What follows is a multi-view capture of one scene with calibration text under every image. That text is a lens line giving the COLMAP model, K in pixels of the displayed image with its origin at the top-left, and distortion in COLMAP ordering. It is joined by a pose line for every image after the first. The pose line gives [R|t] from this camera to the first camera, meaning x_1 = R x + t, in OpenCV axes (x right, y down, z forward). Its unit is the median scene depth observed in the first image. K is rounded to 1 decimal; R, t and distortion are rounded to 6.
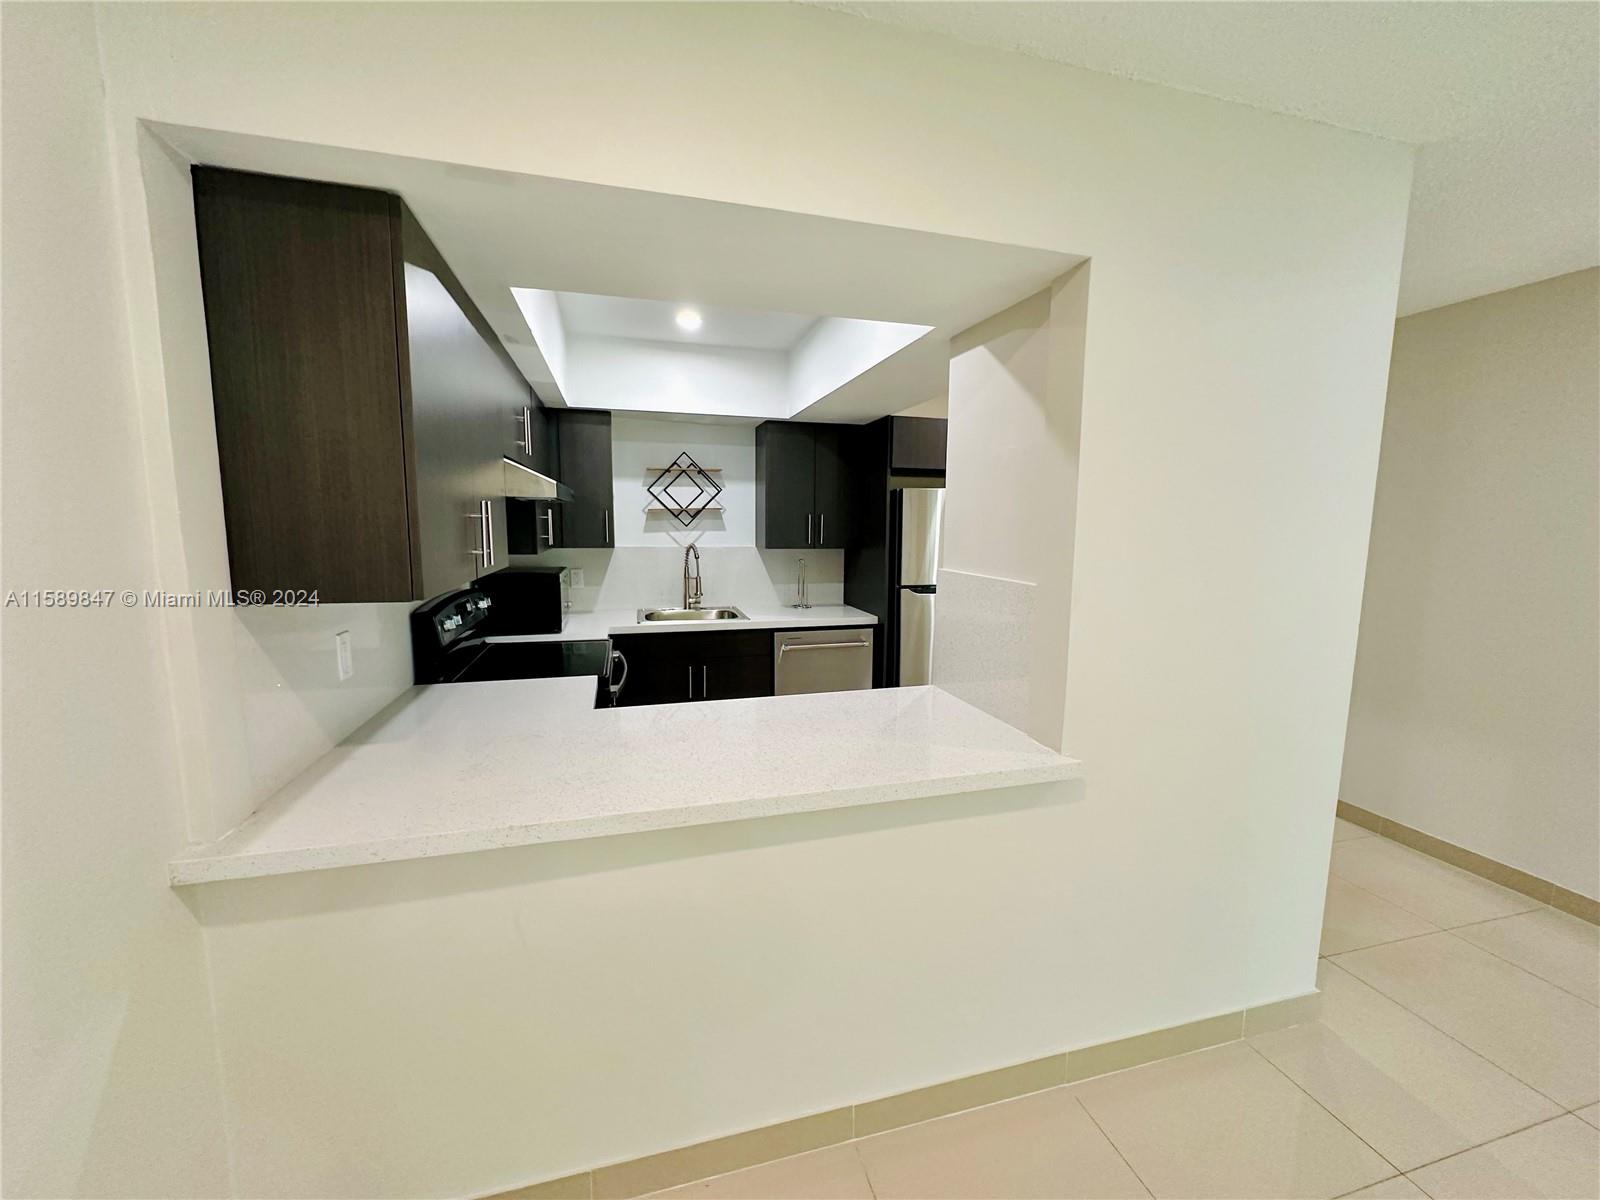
lens RADIAL K [[636.0, 0, 800.0], [0, 636.0, 600.0], [0, 0, 1]] dist [0.001094, 0.000081]
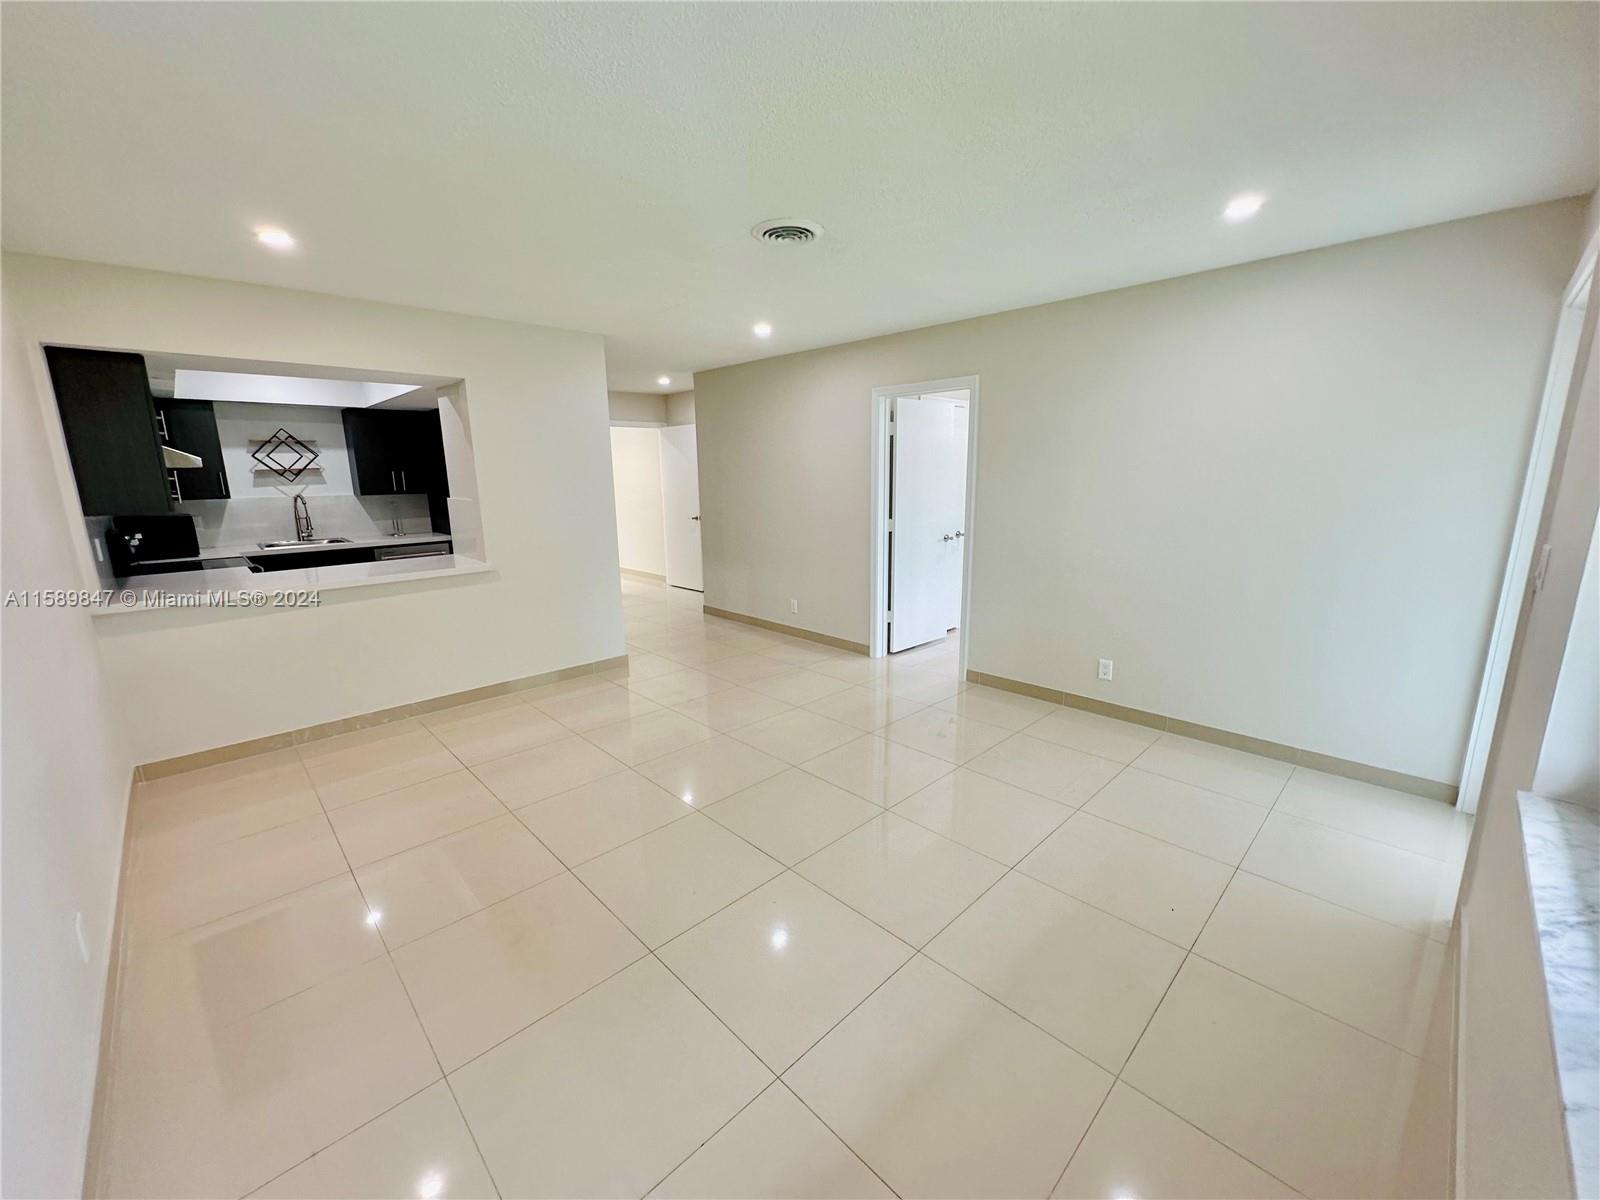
lens RADIAL K [[636.0, 0, 800.0], [0, 636.0, 600.0], [0, 0, 1]] dist [0.001094, 0.000081]
pose [[0.876463, -0.116029, 0.467278, 0.119340], [0.079281, 0.992060, 0.097631, 0.095517], [-0.474896, -0.048524, 0.878703, -0.785629]]
